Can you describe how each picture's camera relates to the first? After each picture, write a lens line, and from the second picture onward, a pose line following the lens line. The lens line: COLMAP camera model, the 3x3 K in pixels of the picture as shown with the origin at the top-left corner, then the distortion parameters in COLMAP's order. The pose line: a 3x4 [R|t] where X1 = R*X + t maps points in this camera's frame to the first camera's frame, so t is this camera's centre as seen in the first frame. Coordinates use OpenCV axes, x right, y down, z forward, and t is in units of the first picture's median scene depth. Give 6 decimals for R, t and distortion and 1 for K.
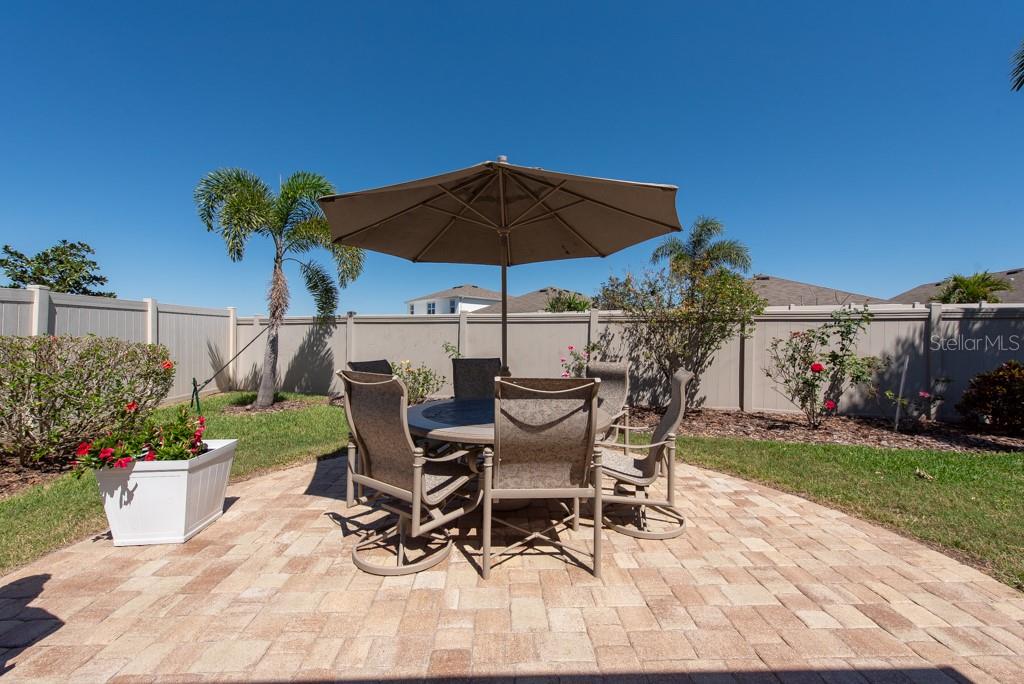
lens RADIAL K [[399.6, 0, 512.2], [0, 399.6, 343.3], [0, 0, 1]] dist [0.015983, -0.004069]
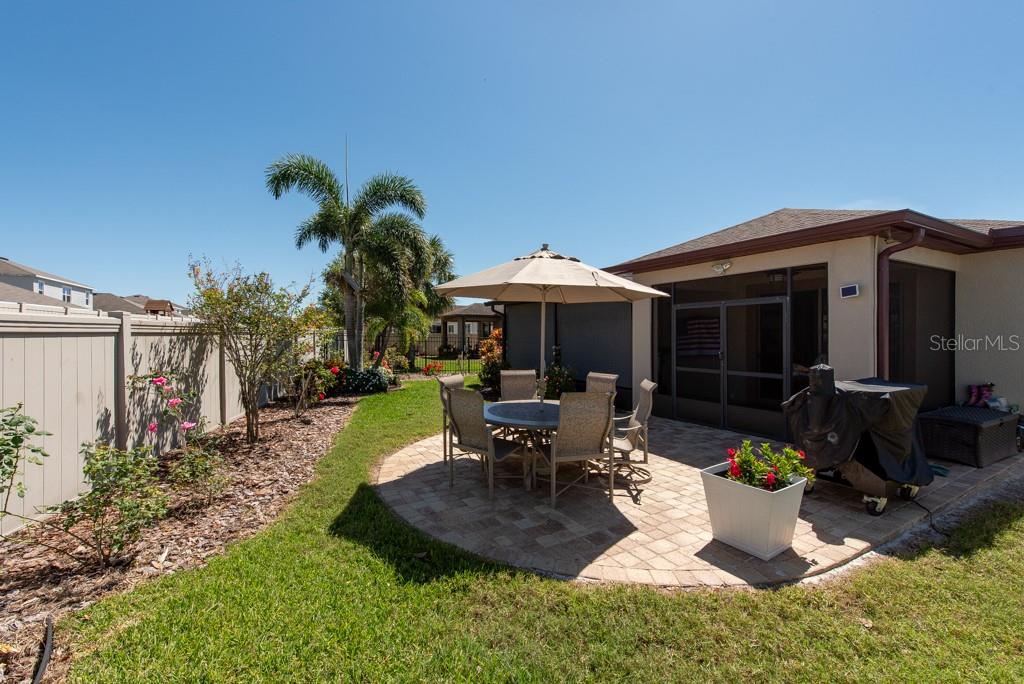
lens RADIAL K [[399.6, 0, 512.2], [0, 399.6, 343.3], [0, 0, 1]] dist [0.015983, -0.004069]
pose [[-0.470091, -0.014518, 0.882498, -1.465492], [0.001384, 0.999851, 0.017185, -0.135559], [-0.882617, 0.009300, -0.470001, 2.043689]]
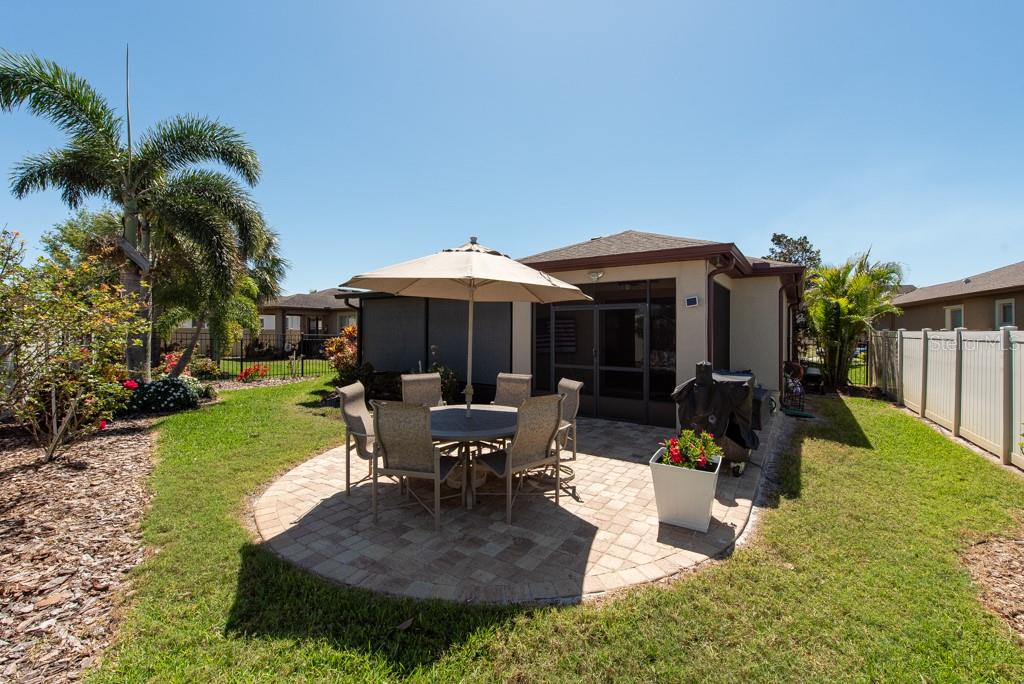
lens RADIAL K [[397.3, 0, 539.8], [0, 397.3, 333.5], [0, 0, 1]] dist [0.014522, -0.003510]
pose [[-0.817016, -0.004159, 0.576600, -1.149803], [-0.005502, 0.999985, -0.000583, -0.148456], [-0.576588, -0.003649, -0.817027, 2.245767]]
